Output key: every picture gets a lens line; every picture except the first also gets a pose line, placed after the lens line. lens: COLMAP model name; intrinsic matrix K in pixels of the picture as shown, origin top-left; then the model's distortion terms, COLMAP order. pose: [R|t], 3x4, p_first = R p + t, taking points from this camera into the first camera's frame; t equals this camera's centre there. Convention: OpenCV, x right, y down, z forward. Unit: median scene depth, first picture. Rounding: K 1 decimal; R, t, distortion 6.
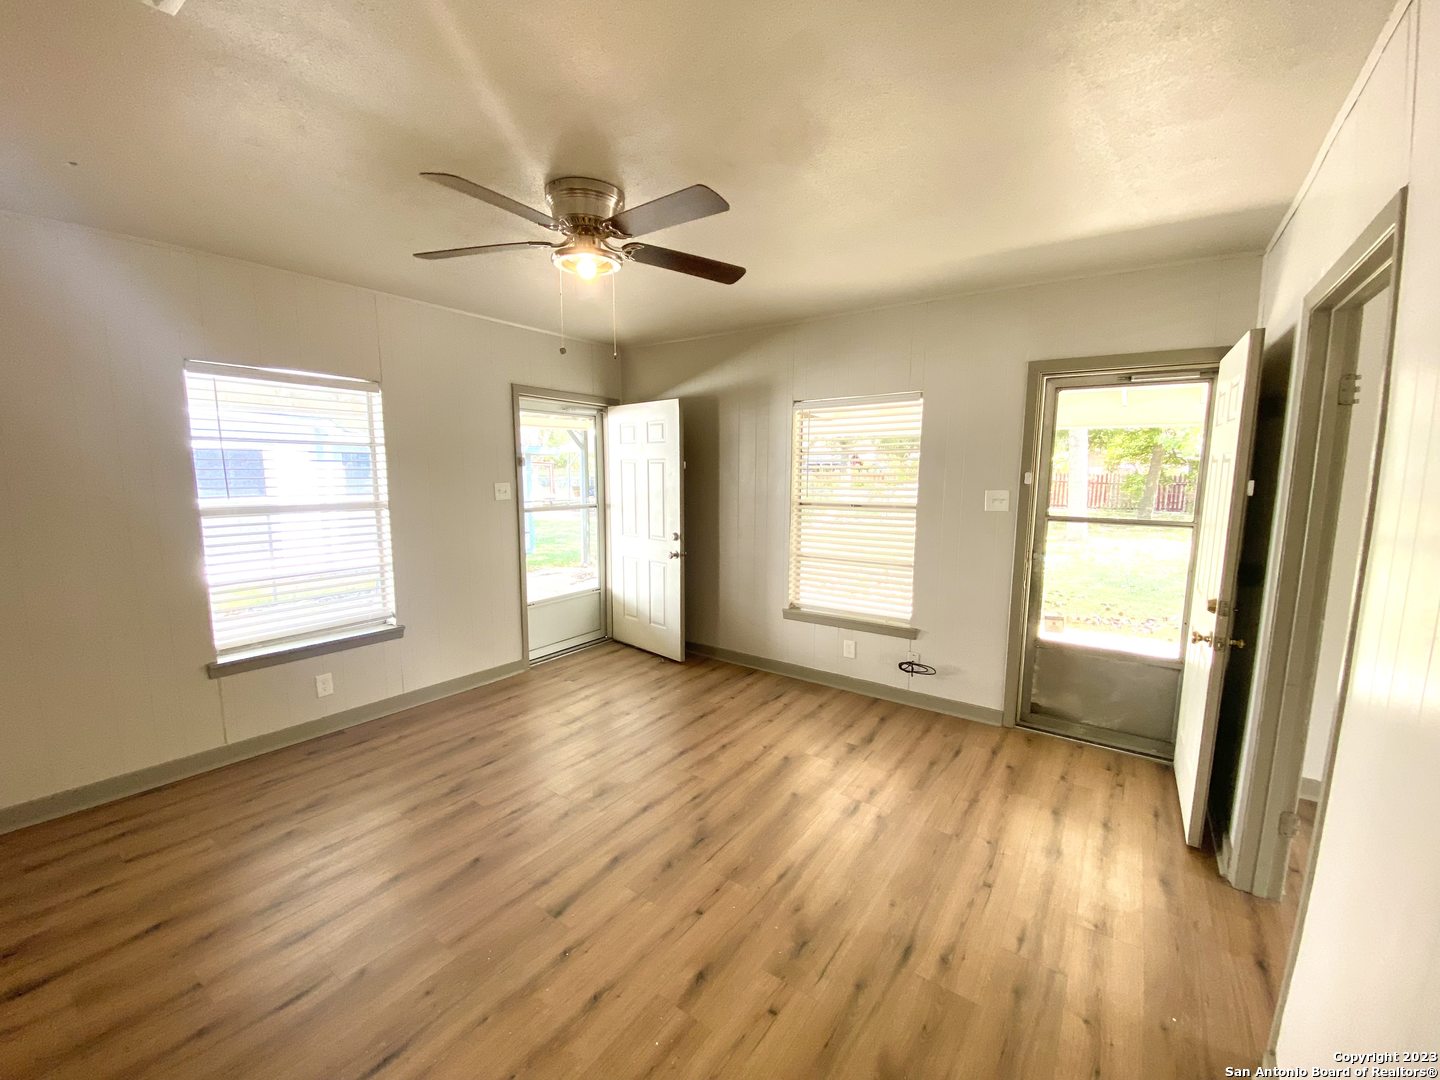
lens RADIAL K [[573.7, 0, 722.6], [0, 573.7, 544.4], [0, 0, 1]] dist [0.031136, -0.018633]
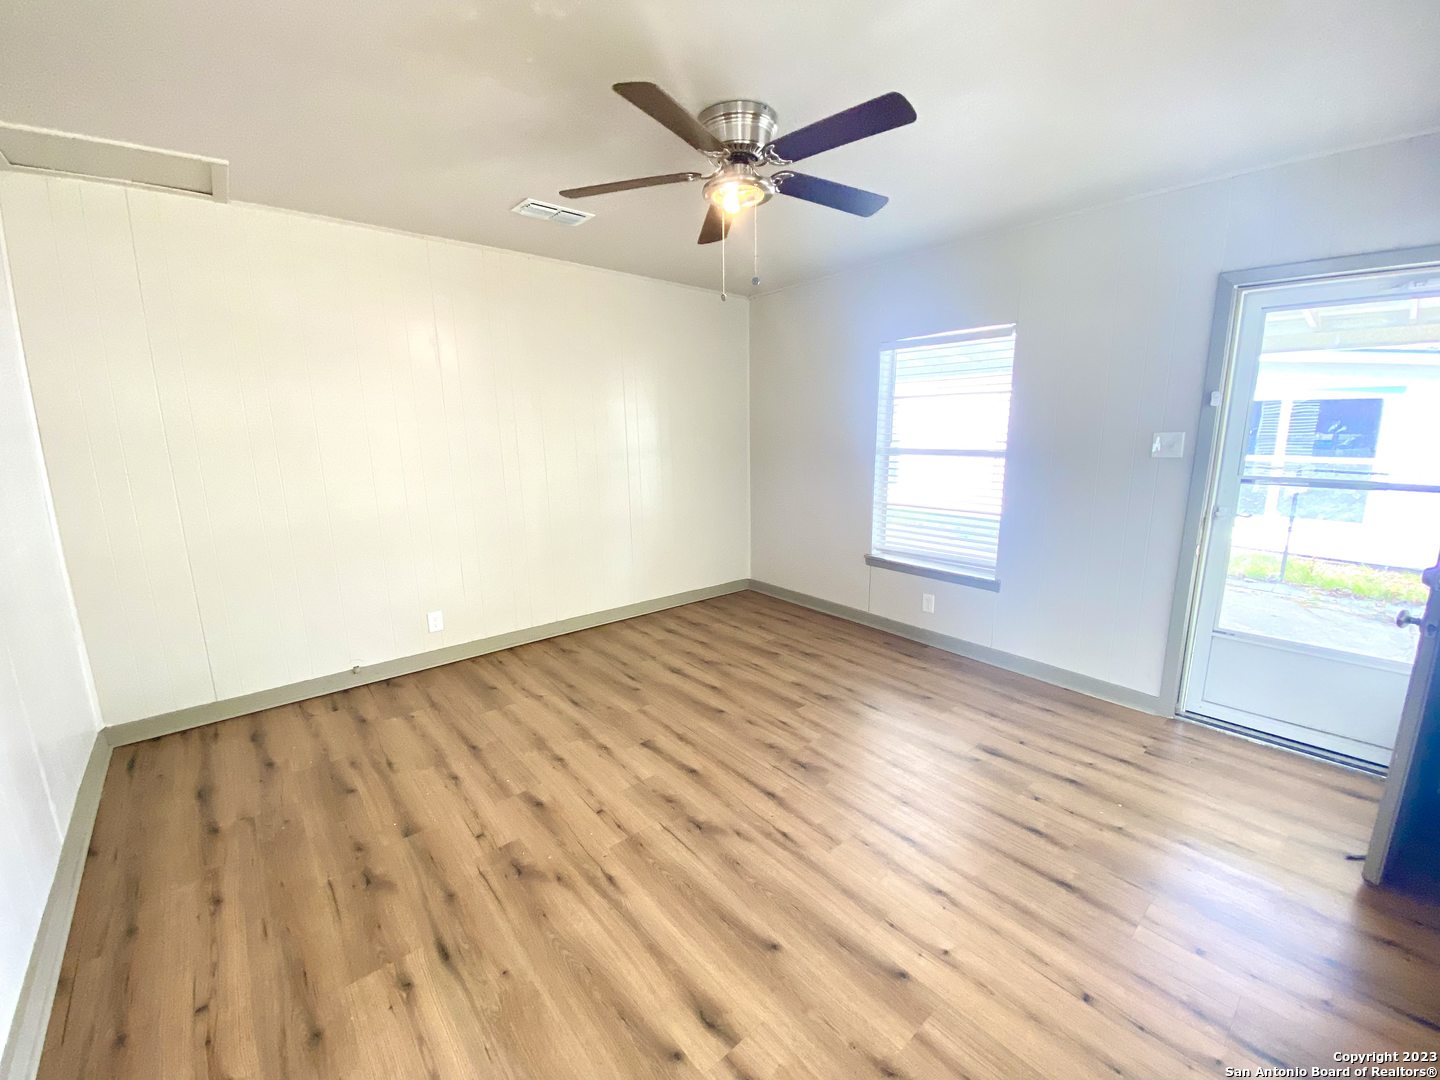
lens RADIAL K [[573.7, 0, 722.6], [0, 573.7, 544.4], [0, 0, 1]] dist [0.031136, -0.018633]
pose [[-0.232984, 0.188705, -0.953996, 0.670884], [-0.120802, 0.967778, 0.220934, -0.110203], [0.964948, 0.166719, -0.202681, 1.049132]]
